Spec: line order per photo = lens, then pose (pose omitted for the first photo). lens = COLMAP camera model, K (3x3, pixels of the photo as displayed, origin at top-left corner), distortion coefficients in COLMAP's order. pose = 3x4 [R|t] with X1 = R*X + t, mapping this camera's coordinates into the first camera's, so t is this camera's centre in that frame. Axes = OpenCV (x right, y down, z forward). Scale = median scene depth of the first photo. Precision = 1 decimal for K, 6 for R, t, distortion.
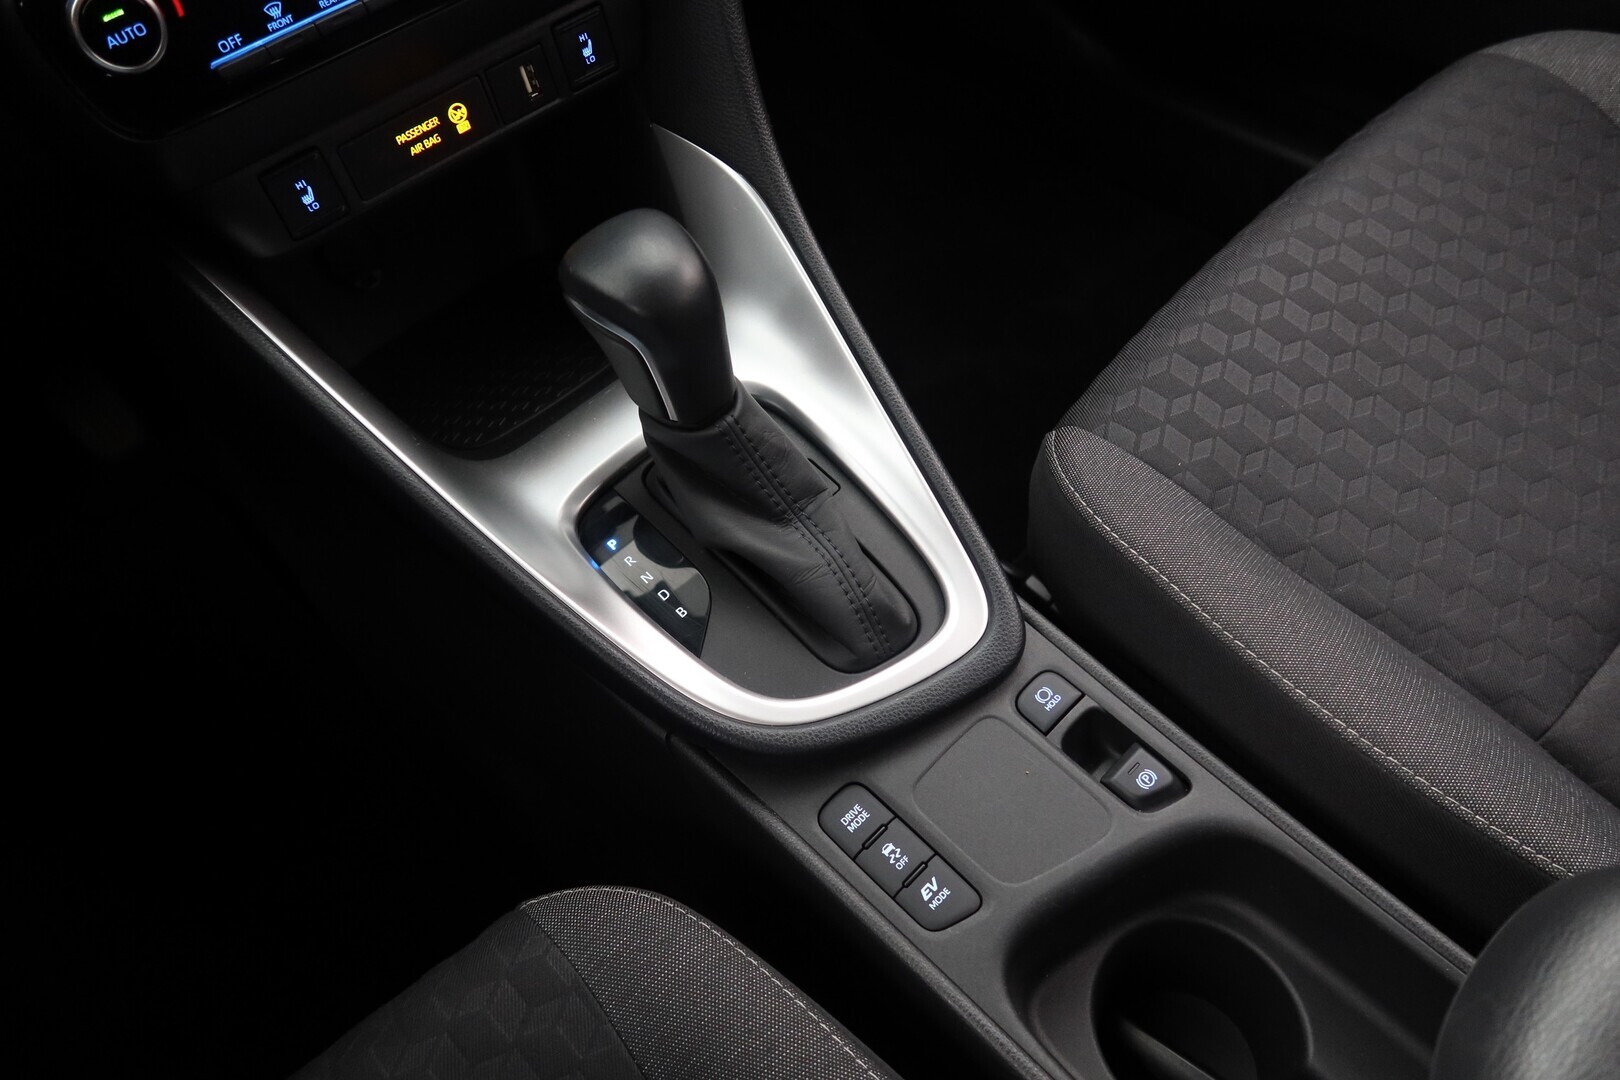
lens RADIAL K [[1149.4, 0, 810.0], [0, 1149.4, 540.0], [0, 0, 1]] dist [-0.004239, 0.003192]
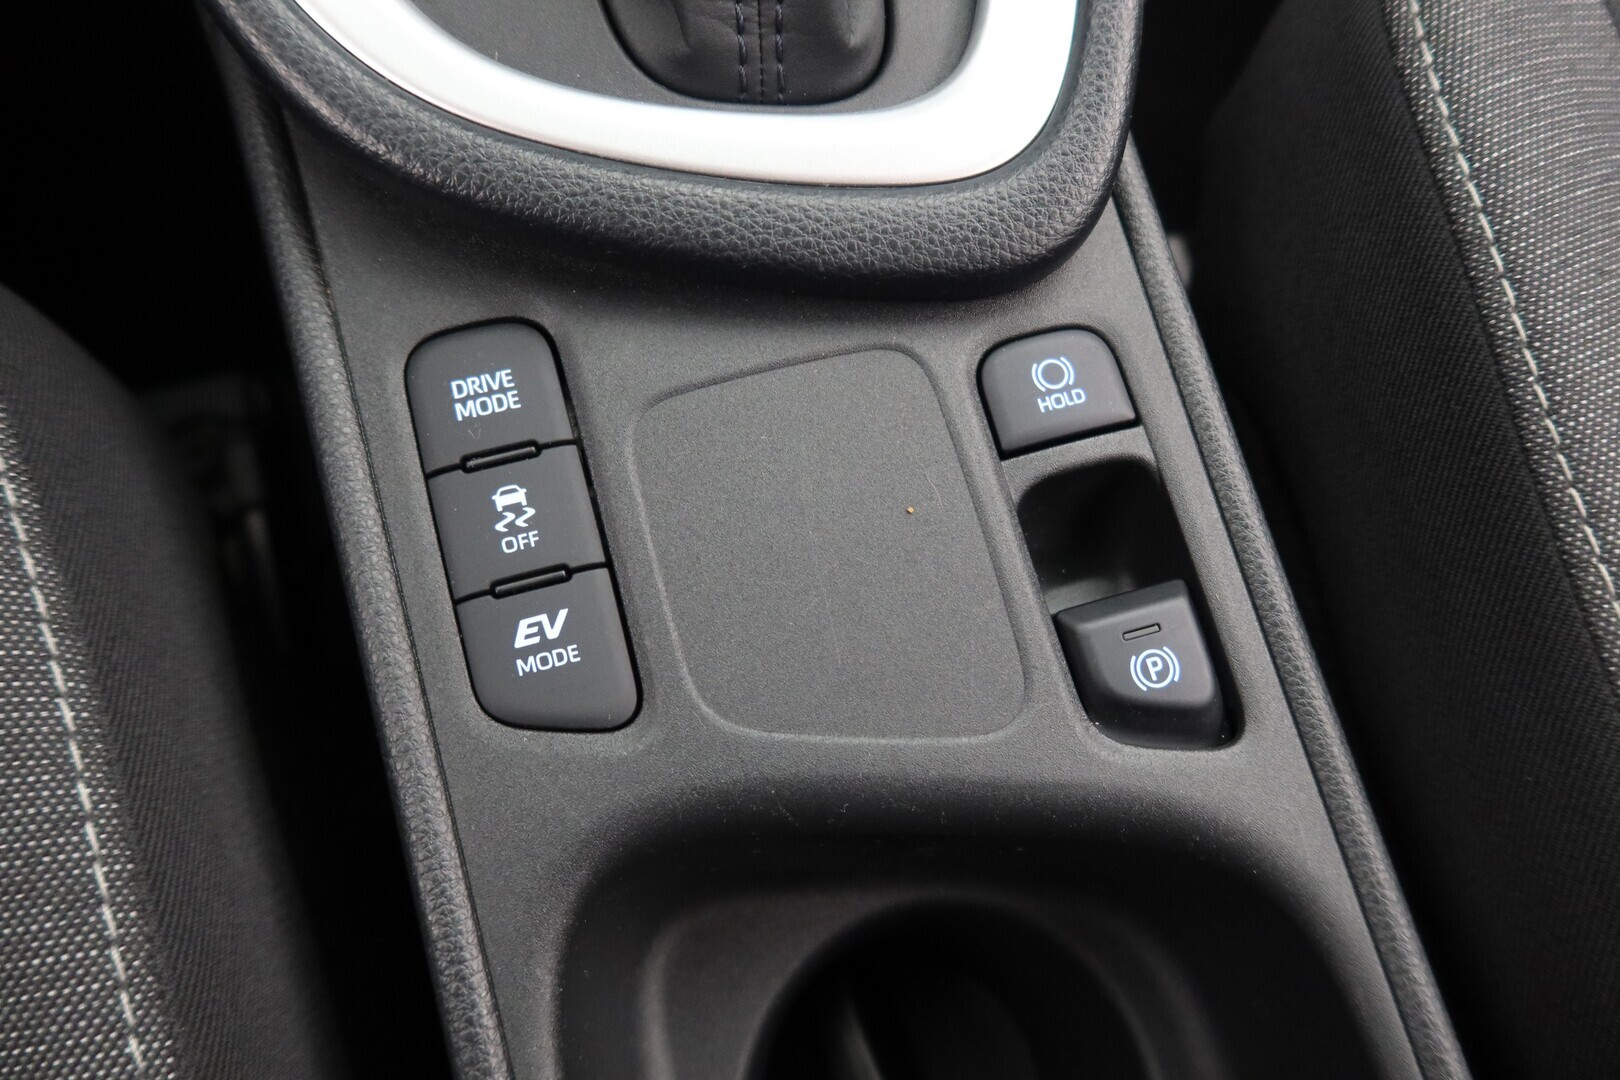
lens RADIAL K [[1149.4, 0, 810.0], [0, 1149.4, 540.0], [0, 0, 1]] dist [-0.004239, 0.003192]
pose [[0.869474, 0.493966, 0.003518, 0.144145], [-0.470202, 0.825421, 0.312394, 0.089192], [0.151408, -0.273273, 0.949946, 0.537740]]
